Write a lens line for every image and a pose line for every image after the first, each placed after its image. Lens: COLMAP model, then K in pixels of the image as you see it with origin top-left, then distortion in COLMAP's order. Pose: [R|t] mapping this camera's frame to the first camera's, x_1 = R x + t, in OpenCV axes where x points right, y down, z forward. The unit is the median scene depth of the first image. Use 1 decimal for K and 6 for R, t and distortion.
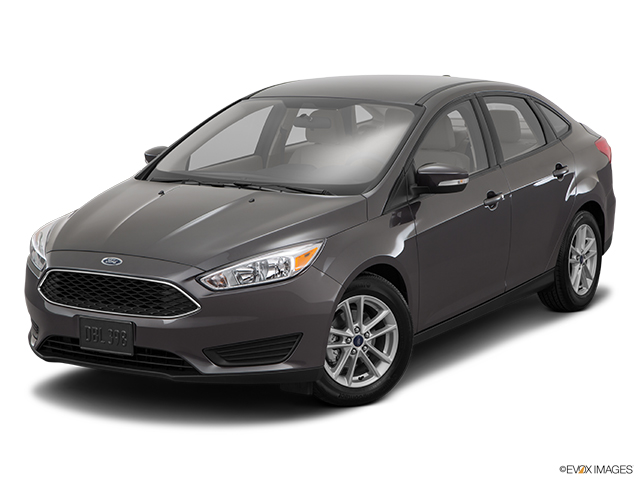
lens RADIAL K [[1486.1, 0, 320.0], [0, 1486.1, 240.0], [0, 0, 1]] dist [0.323205, -0.253988]
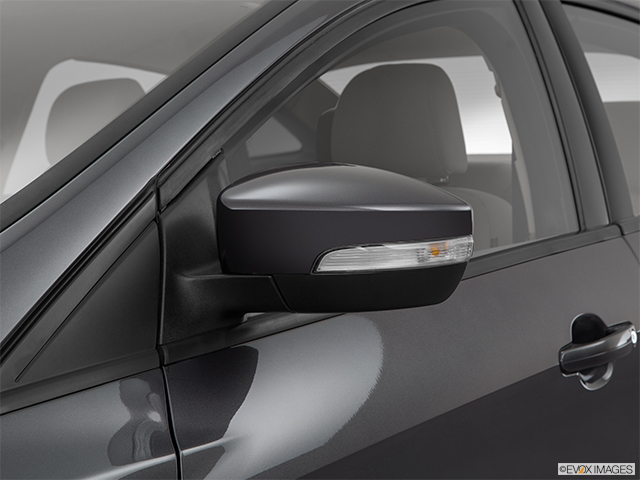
lens RADIAL K [[1474.9, 0, 320.0], [0, 1474.9, 240.0], [0, 0, 1]] dist [0.325362, 0.018134]
pose [[0.997985, -0.002364, -0.063407, 0.084540], [-0.004042, 0.994907, -0.100713, -0.019313], [0.063322, 0.100766, 0.992893, 0.740180]]
